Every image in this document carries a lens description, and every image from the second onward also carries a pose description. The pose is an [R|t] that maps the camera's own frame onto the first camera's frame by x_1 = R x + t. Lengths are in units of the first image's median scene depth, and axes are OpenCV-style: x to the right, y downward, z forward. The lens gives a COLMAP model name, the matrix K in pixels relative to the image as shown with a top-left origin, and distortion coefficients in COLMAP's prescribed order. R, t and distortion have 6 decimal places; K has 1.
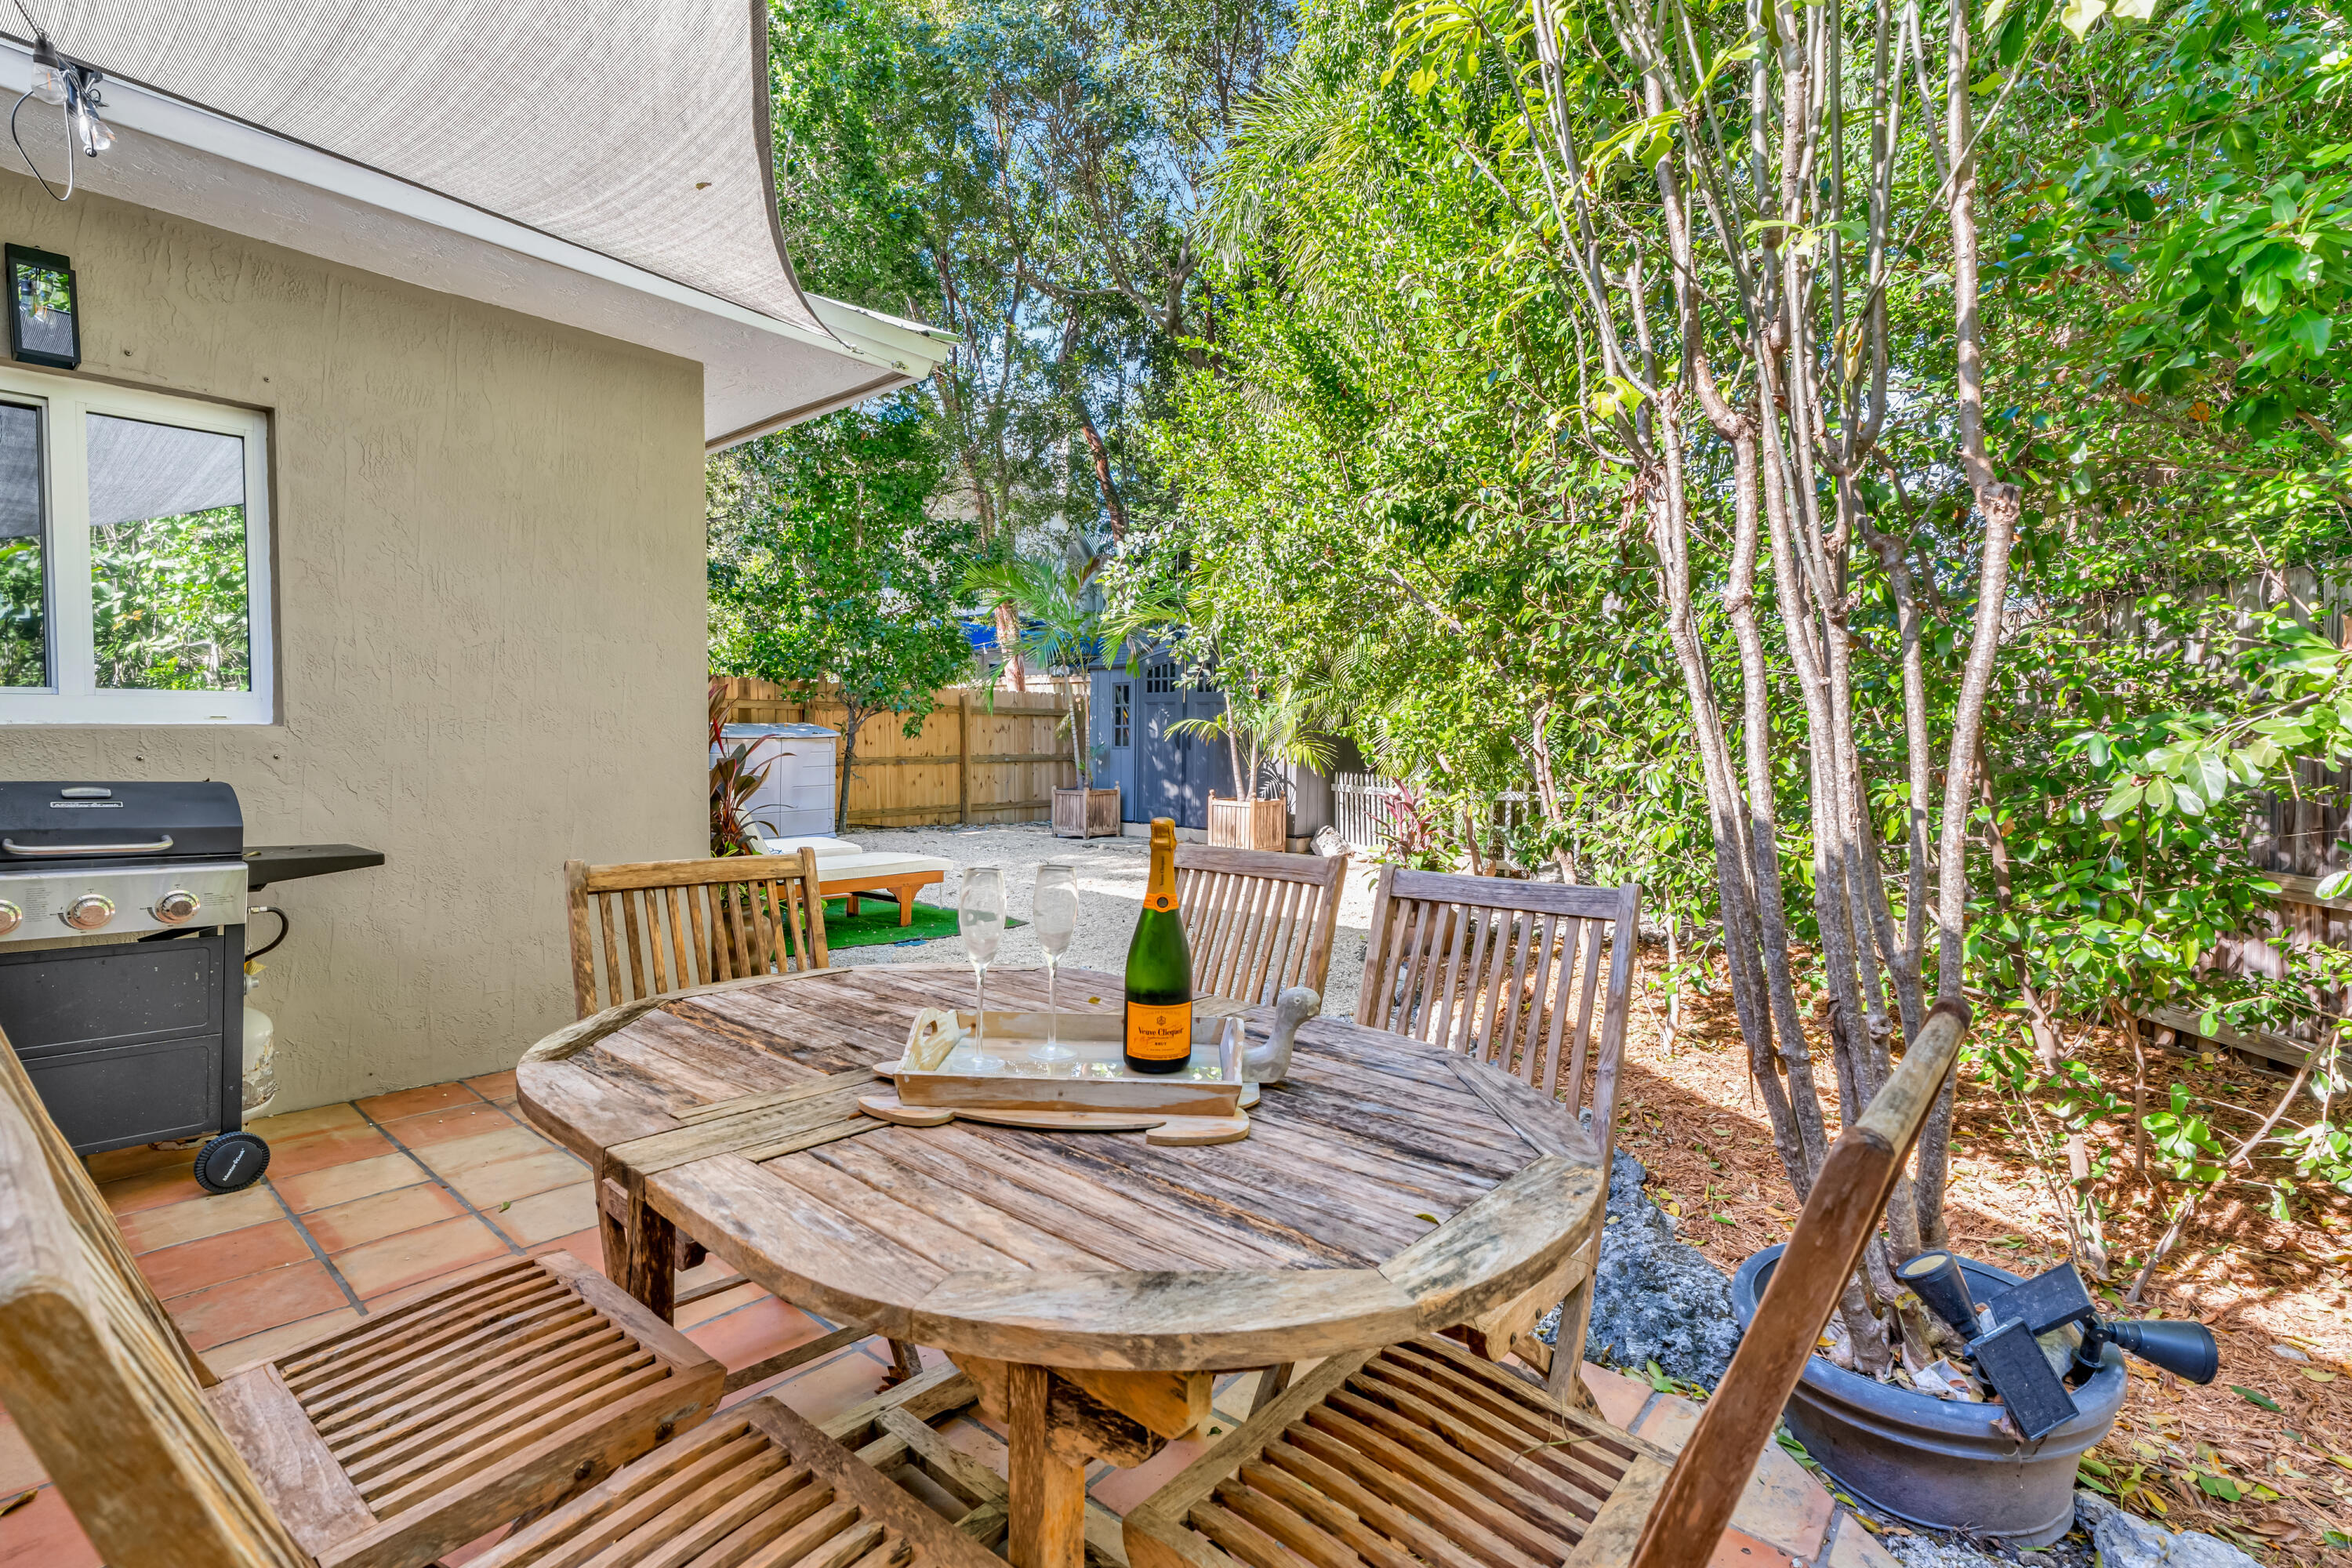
lens RADIAL K [[1080.0, 0, 1176.0], [0, 1080.0, 784.0], [0, 0, 1]] dist [-0.014506, -0.000305]
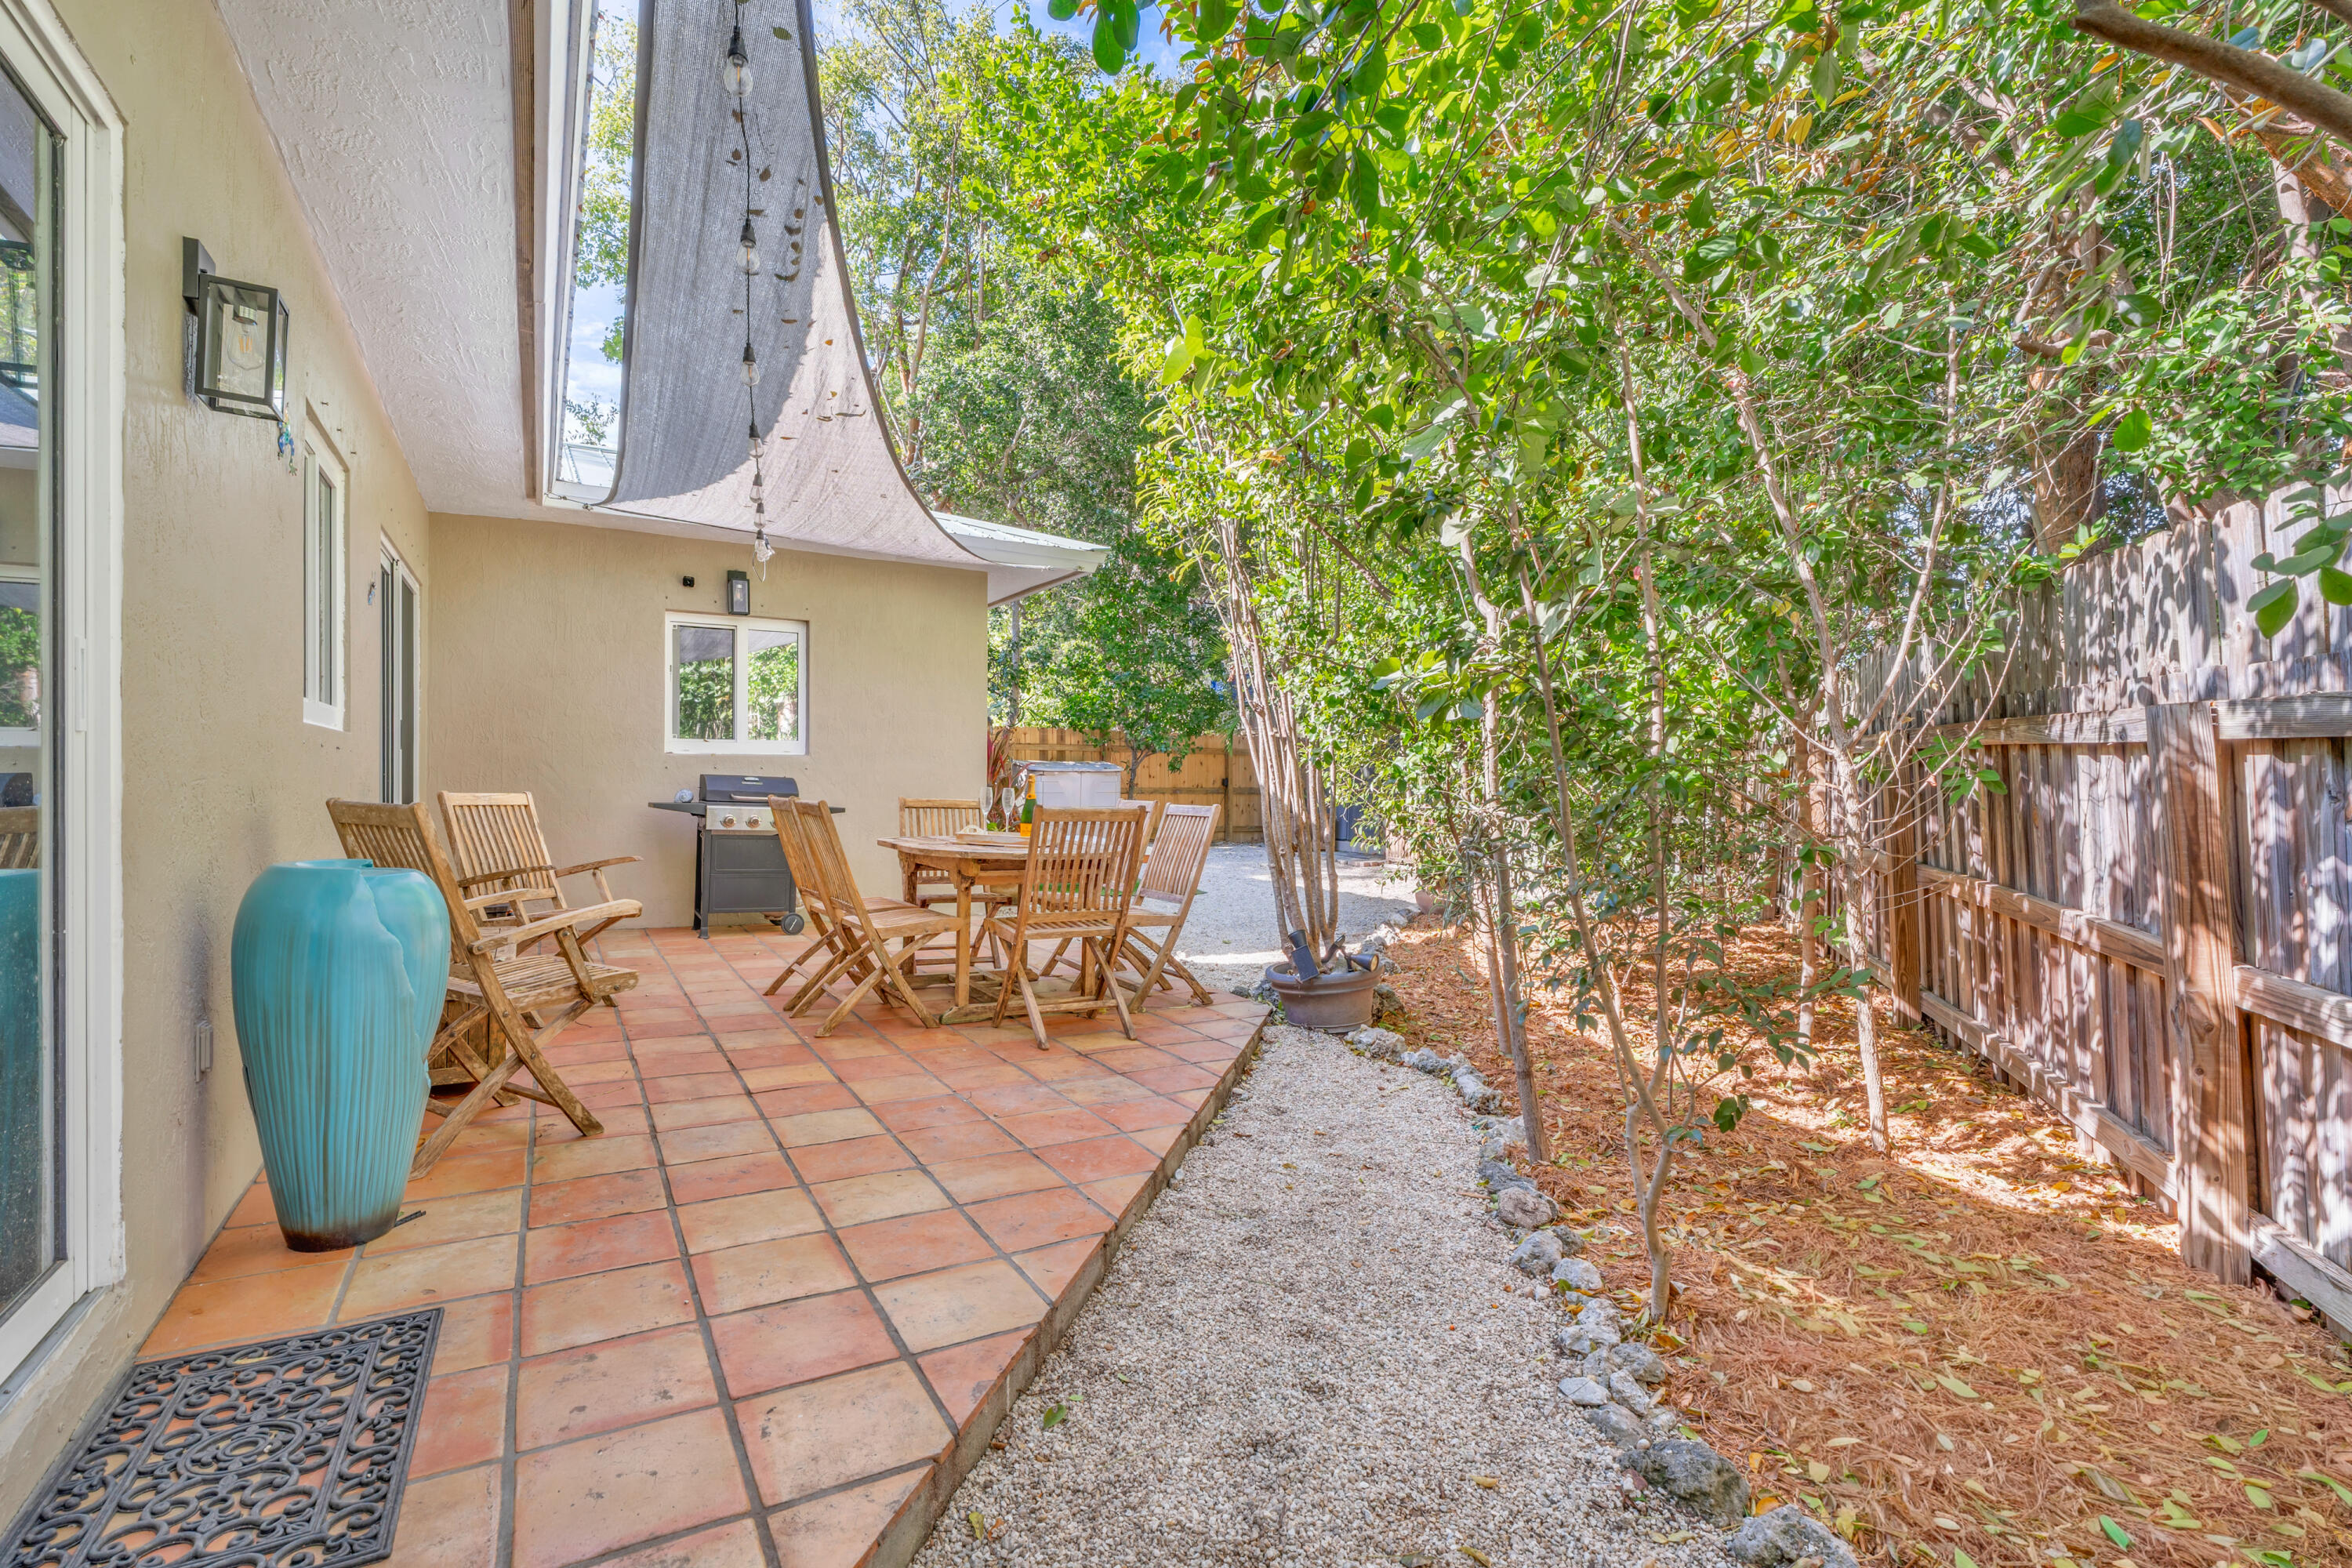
lens RADIAL K [[1080.0, 0, 1176.0], [0, 1080.0, 784.0], [0, 0, 1]] dist [-0.014506, -0.000305]
pose [[0.946805, 0.008433, -0.321698, 0.198558], [-0.021706, 0.999054, -0.037694, 0.022952], [0.321076, 0.042672, 0.946092, -0.281879]]
